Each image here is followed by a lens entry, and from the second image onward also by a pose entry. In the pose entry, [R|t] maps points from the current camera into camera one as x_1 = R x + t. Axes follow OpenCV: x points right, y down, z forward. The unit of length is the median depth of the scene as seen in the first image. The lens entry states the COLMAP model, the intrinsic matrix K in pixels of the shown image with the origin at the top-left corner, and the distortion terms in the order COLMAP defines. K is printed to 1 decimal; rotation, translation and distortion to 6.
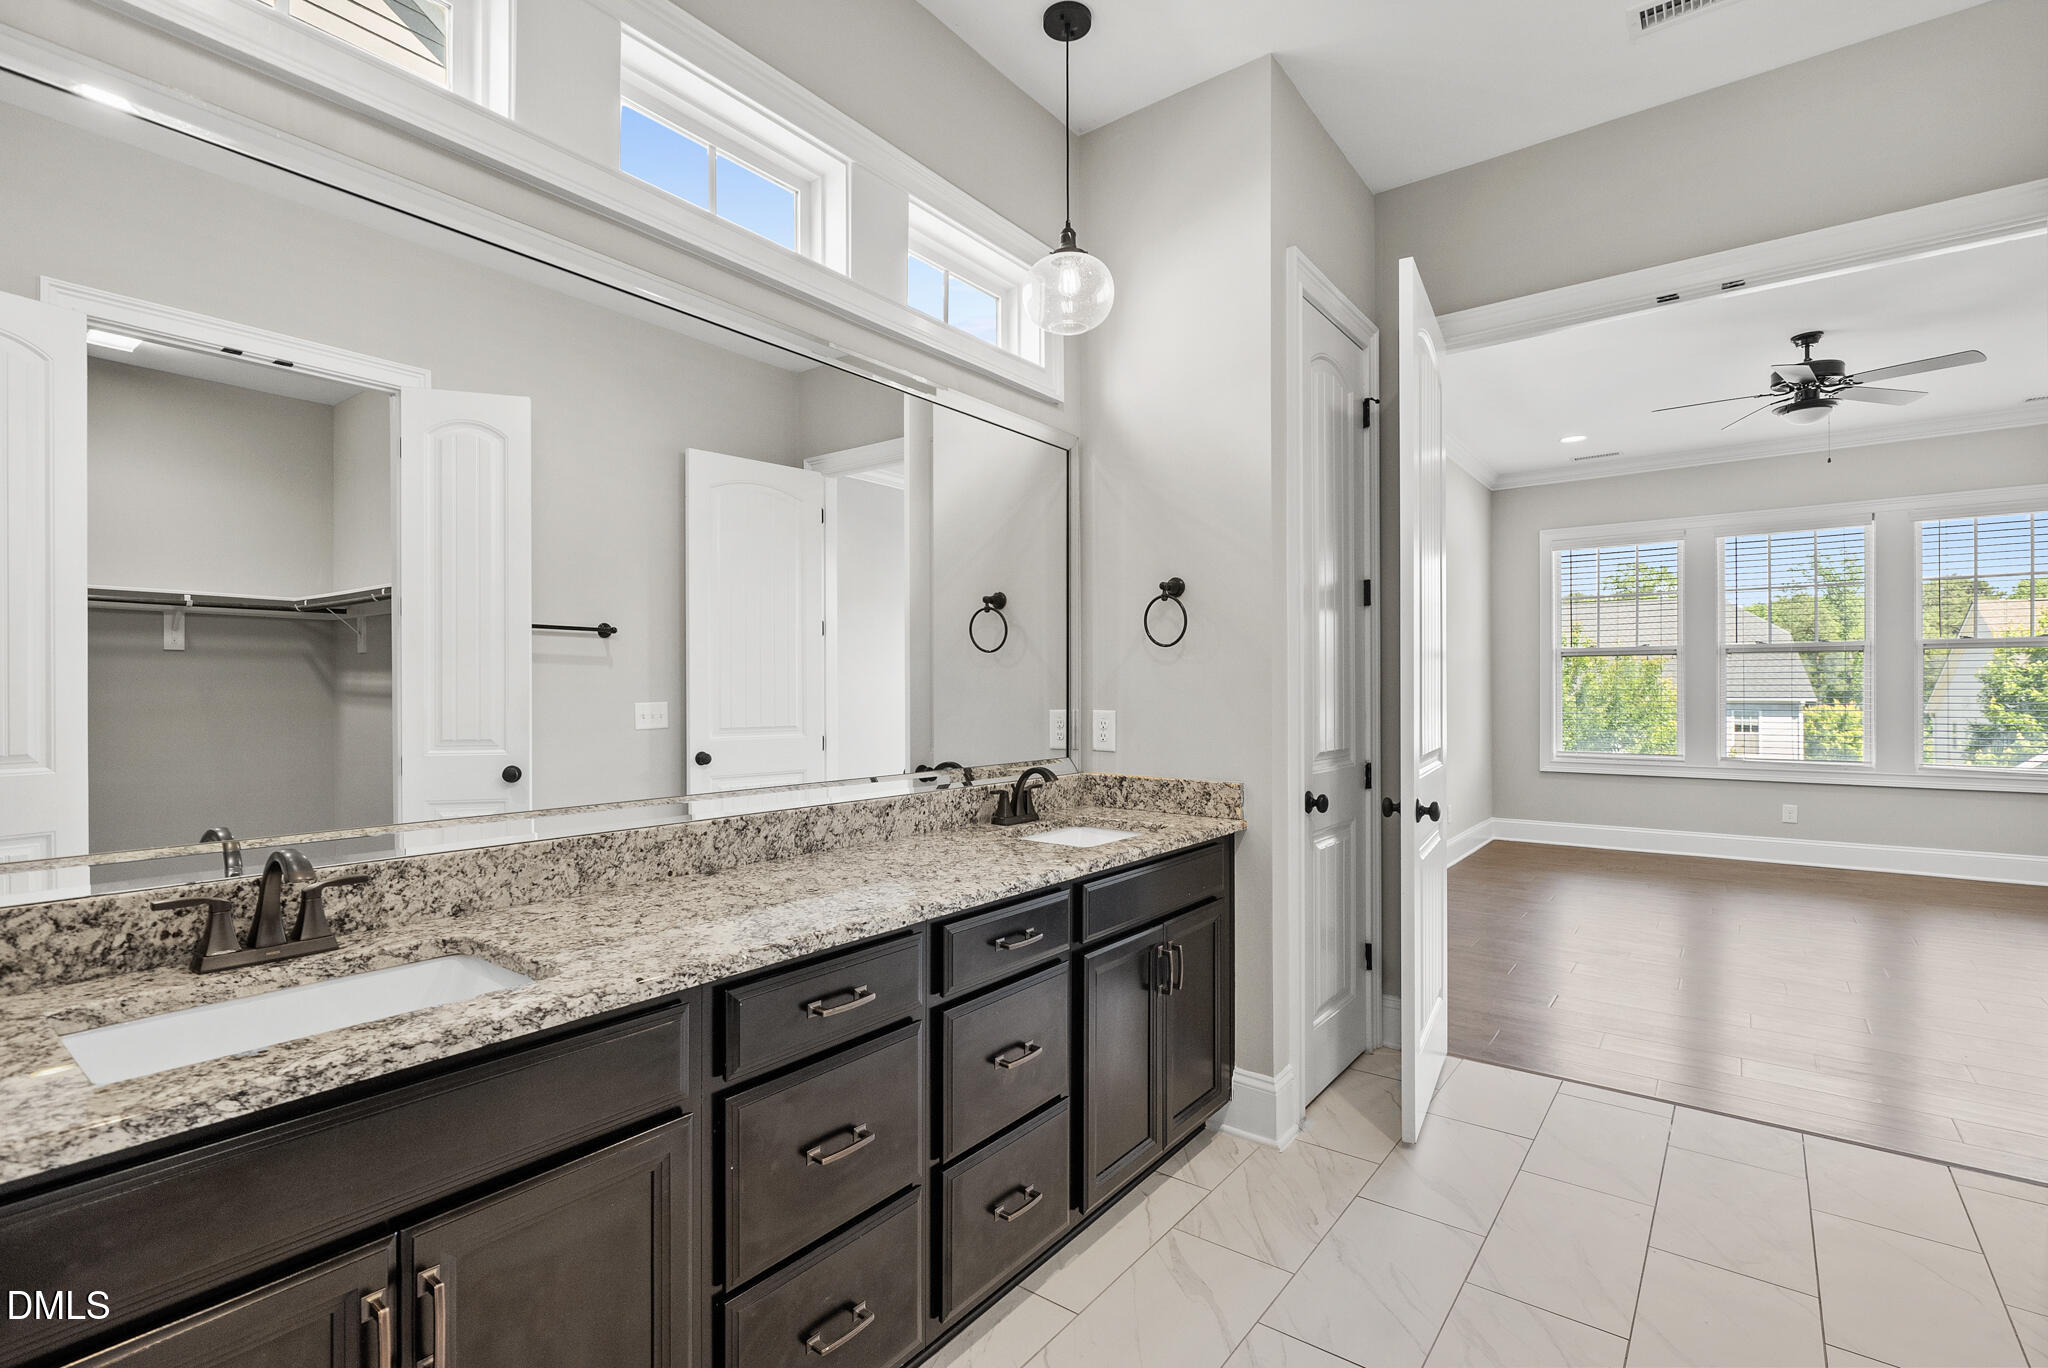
lens RADIAL K [[939.7, 0, 1033.3], [0, 939.7, 666.5], [0, 0, 1]] dist [0.004804, 0.000316]
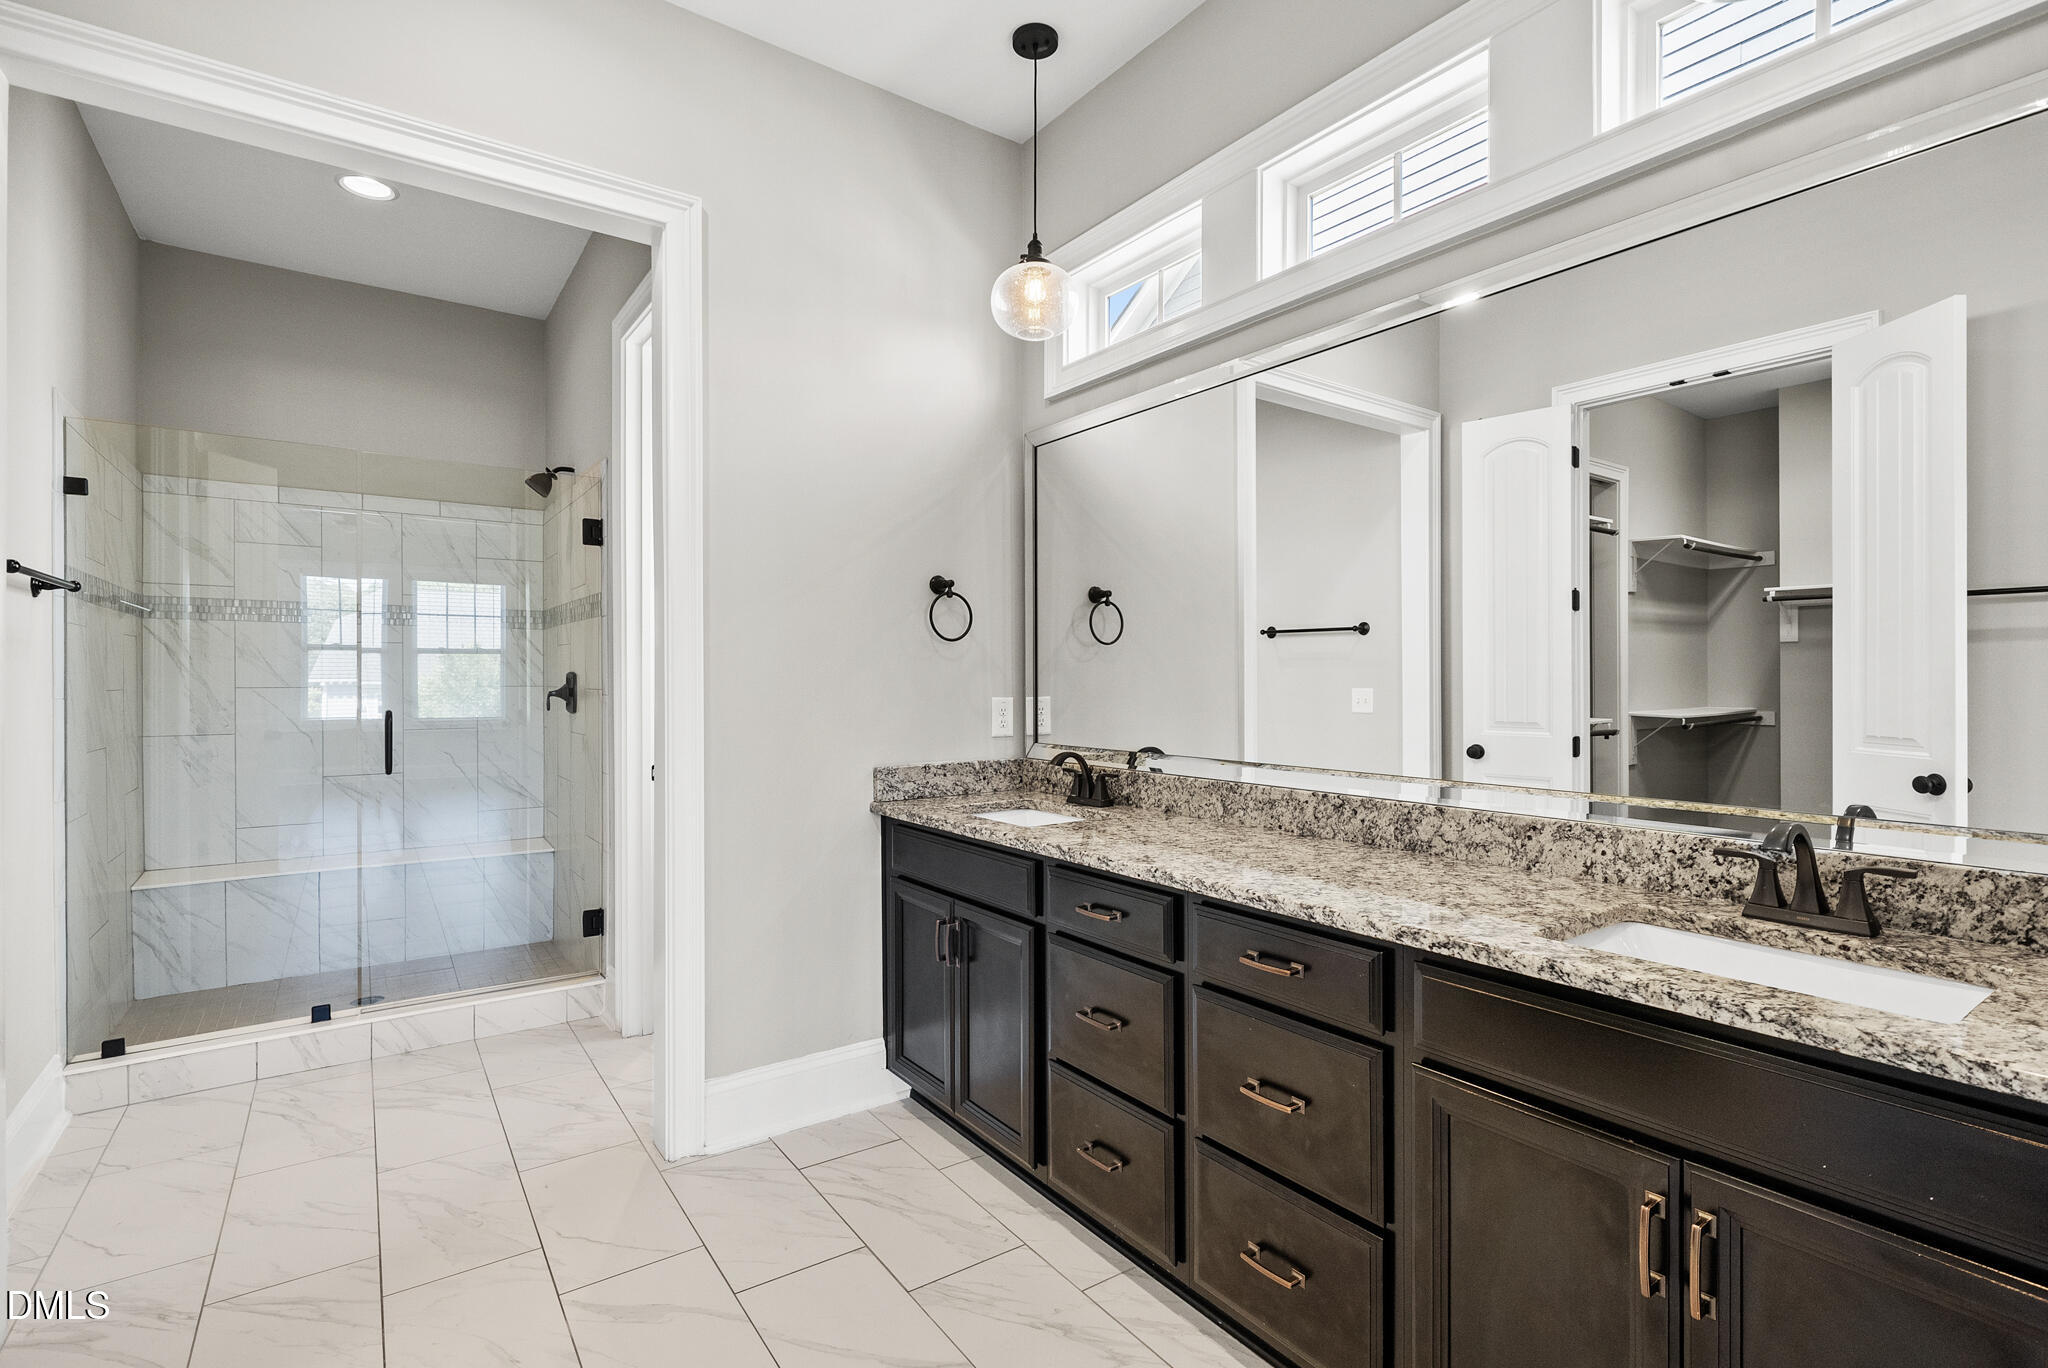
lens RADIAL K [[939.7, 0, 1033.9], [0, 939.7, 702.1], [0, 0, 1]] dist [0.004804, 0.000316]
pose [[-0.288209, 0.021416, -0.957328, 0.803119], [0.024590, 0.999586, 0.014958, 0.028076], [0.957252, -0.019229, -0.288616, 0.959662]]
